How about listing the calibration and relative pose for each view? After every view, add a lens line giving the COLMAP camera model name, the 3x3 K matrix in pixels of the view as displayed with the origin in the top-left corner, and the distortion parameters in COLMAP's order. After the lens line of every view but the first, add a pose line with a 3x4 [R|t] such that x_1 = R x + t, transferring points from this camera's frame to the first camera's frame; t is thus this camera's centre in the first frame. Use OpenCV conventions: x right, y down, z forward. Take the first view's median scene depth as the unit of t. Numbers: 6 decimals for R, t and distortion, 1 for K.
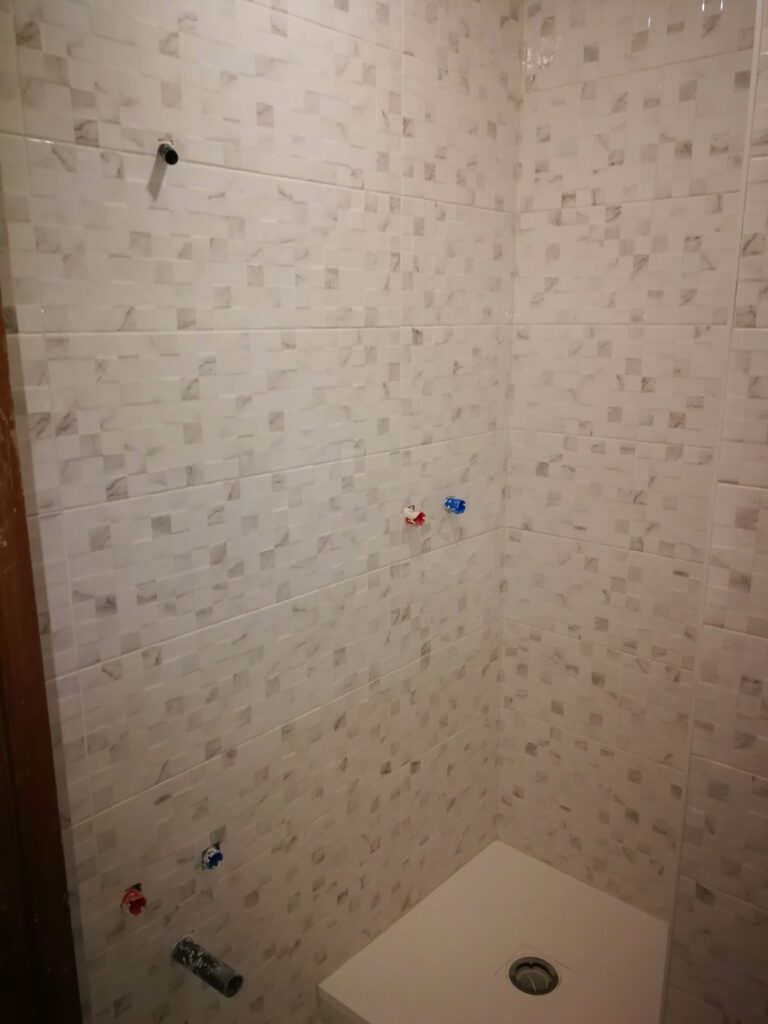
lens RADIAL K [[835.2, 0, 381.1], [0, 835.2, 521.1], [0, 0, 1]] dist [0.038847, -0.048853]
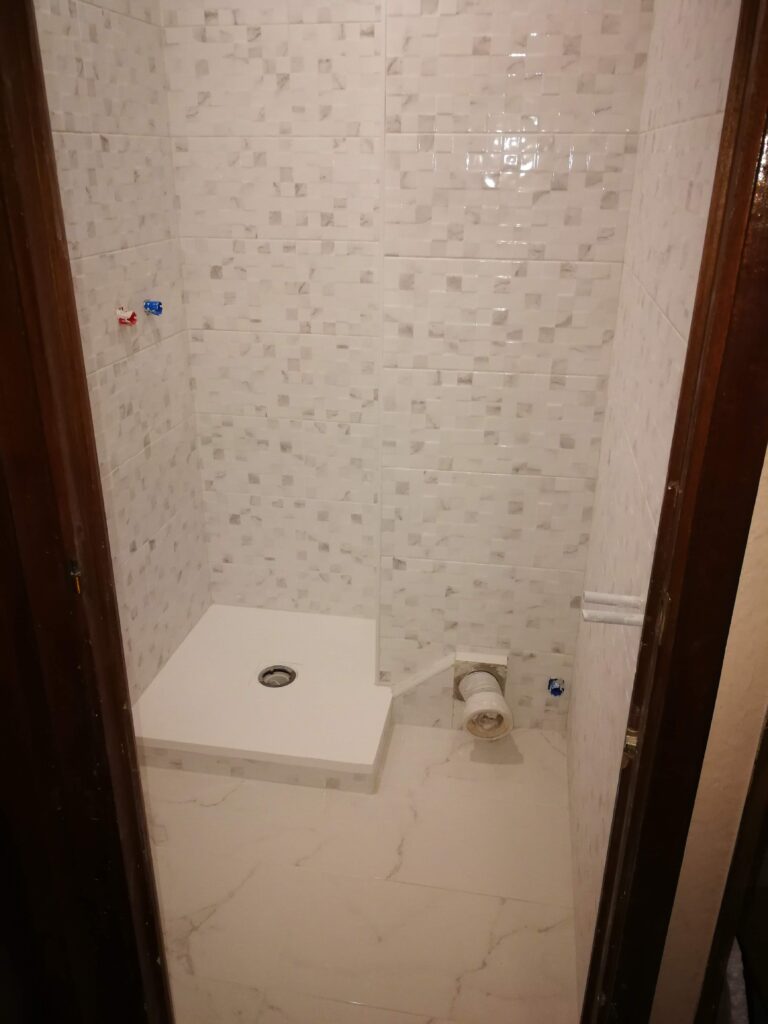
lens RADIAL K [[835.2, 0, 381.1], [0, 835.2, 521.1], [0, 0, 1]] dist [0.038847, -0.048853]
pose [[0.862478, -0.196936, 0.466205, -0.232489], [0.115571, 0.973483, 0.197417, 0.074472], [-0.492721, -0.116388, 0.862369, -0.155478]]
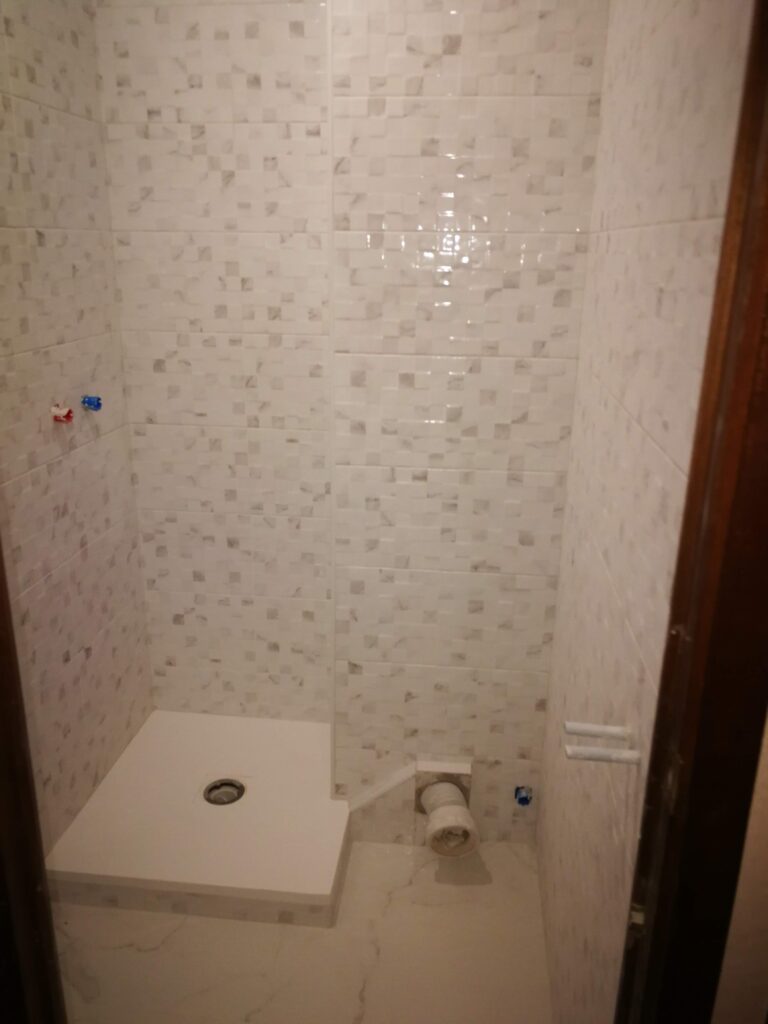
lens RADIAL K [[827.6, 0, 381.5], [0, 827.6, 517.5], [0, 0, 1]] dist [0.042806, -0.047610]
pose [[0.827381, -0.165826, 0.536603, -0.202973], [0.123615, 0.985757, 0.114028, 0.050649], [-0.547869, -0.028013, 0.836095, -0.096678]]
